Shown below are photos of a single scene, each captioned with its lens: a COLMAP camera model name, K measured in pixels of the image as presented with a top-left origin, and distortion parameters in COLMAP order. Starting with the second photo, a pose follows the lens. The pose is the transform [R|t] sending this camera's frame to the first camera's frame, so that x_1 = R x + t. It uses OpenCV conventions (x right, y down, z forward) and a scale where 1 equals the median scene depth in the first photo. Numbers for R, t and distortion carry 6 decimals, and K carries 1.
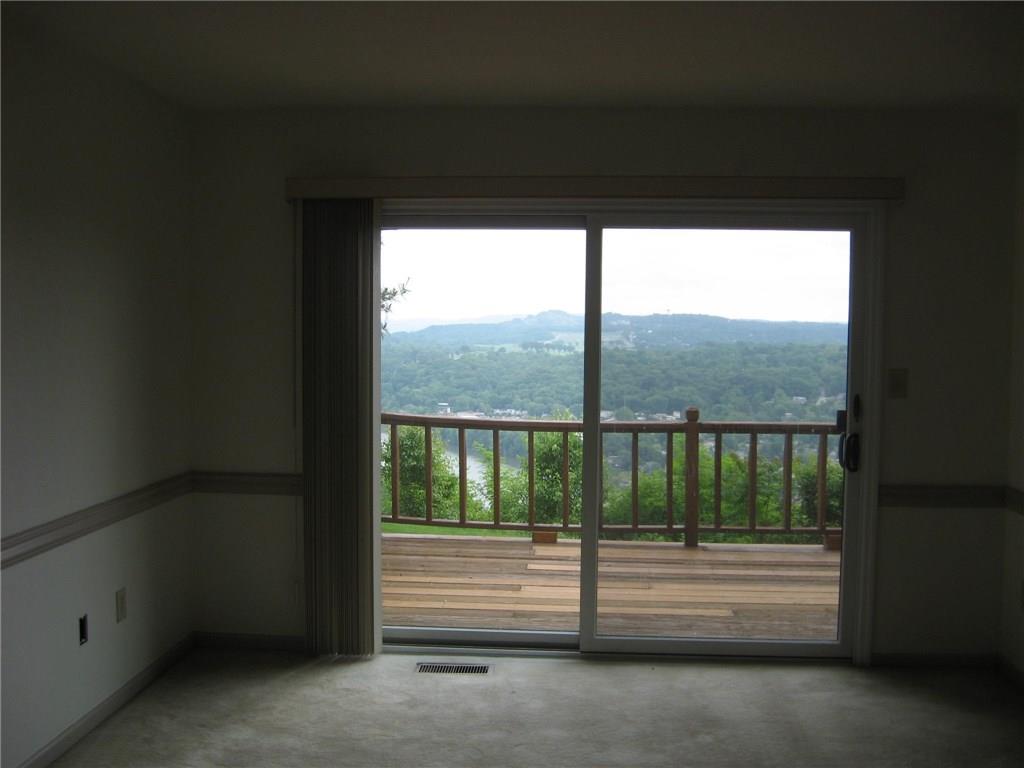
lens RADIAL K [[1074.4, 0, 512.3], [0, 1074.4, 378.1], [0, 0, 1]] dist [-0.113324, 0.000000]
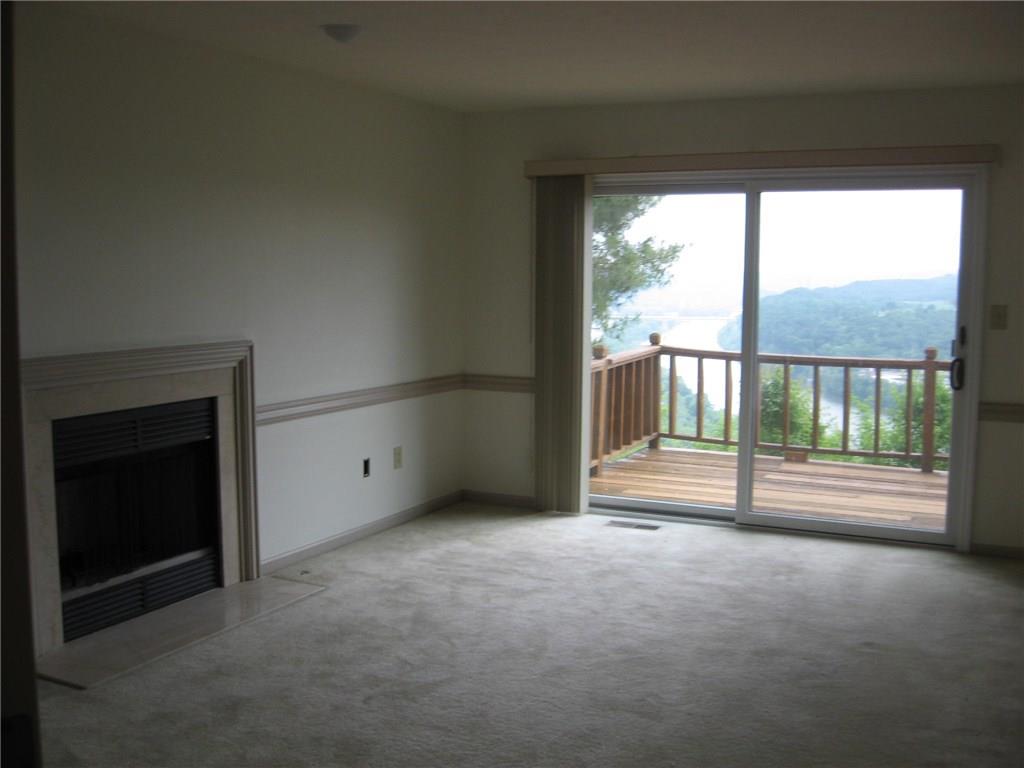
lens RADIAL K [[1074.4, 0, 517.6], [0, 1074.4, 386.3], [0, 0, 1]] dist [-0.113324, 0.000000]
pose [[0.927850, 0.035271, -0.371281, 0.300761], [-0.016645, 0.998442, 0.053255, 0.028279], [0.372581, -0.043233, 0.926992, -0.293331]]
